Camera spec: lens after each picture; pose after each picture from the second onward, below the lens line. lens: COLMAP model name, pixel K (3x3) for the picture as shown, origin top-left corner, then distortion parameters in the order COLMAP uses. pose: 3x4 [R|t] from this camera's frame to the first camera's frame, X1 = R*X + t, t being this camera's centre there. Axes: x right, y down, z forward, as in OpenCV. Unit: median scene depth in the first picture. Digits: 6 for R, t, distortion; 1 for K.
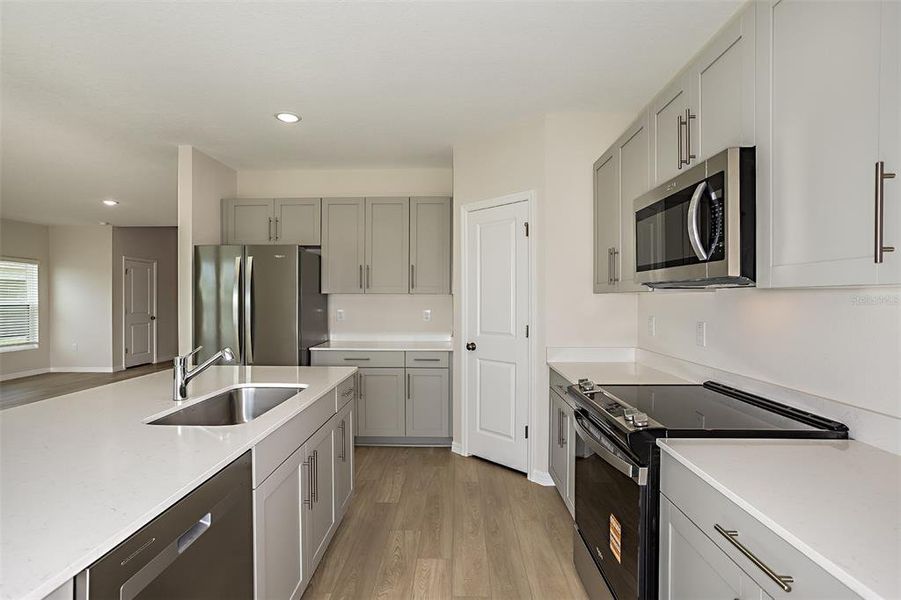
lens RADIAL K [[428.4, 0, 448.6], [0, 428.4, 297.6], [0, 0, 1]] dist [-0.015050, 0.008673]
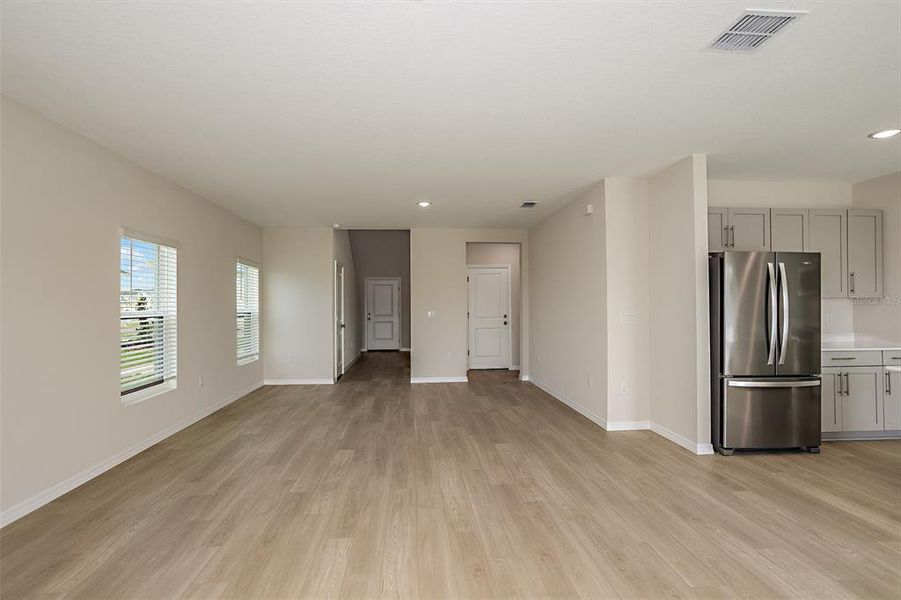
lens RADIAL K [[428.4, 0, 443.6], [0, 428.4, 301.3], [0, 0, 1]] dist [-0.015050, 0.008673]
pose [[0.991603, -0.003178, 0.129281, -0.678738], [0.004073, 0.999970, -0.006662, 0.000908], [-0.129256, 0.007132, 0.991586, 0.032625]]
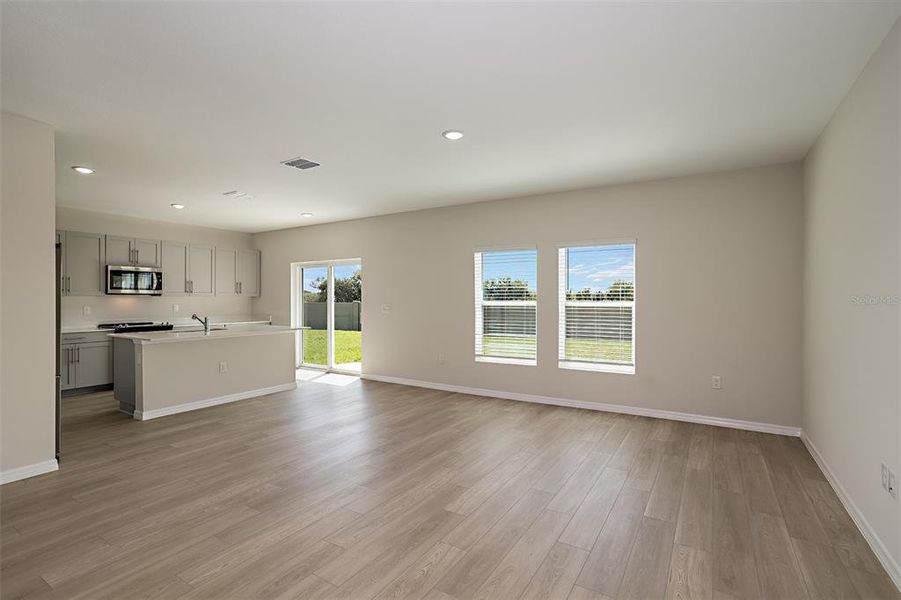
lens RADIAL K [[428.4, 0, 451.2], [0, 428.4, 299.7], [0, 0, 1]] dist [-0.015050, 0.008673]
pose [[-0.879995, 0.000652, 0.474983, -0.879644], [-0.000847, 0.999995, -0.002942, 0.004999], [-0.474982, -0.002991, -0.879990, 0.671104]]
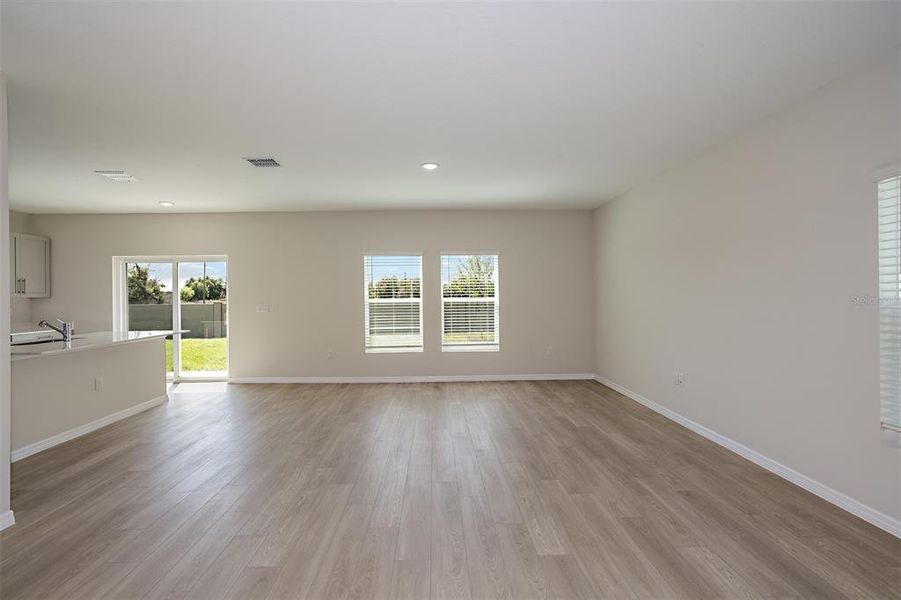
lens RADIAL K [[428.4, 0, 452.1], [0, 428.4, 296.7], [0, 0, 1]] dist [-0.015050, 0.008673]
pose [[-0.995550, 0.012840, -0.093360, -0.636305], [0.012982, 0.999915, -0.000904, 0.003708], [0.093341, -0.002112, -0.995632, 0.845766]]
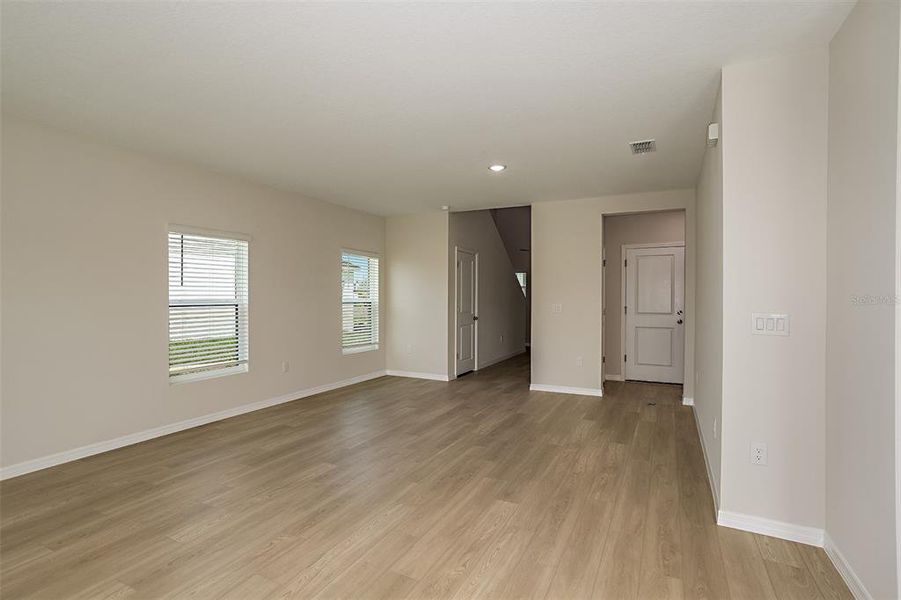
lens RADIAL K [[428.4, 0, 450.8], [0, 428.4, 296.7], [0, 0, 1]] dist [-0.015050, 0.008673]
pose [[0.913430, 0.002311, -0.406989, -0.435014], [-0.002094, 0.999997, 0.000979, 0.003378], [0.406991, -0.000042, 0.913432, 0.209456]]
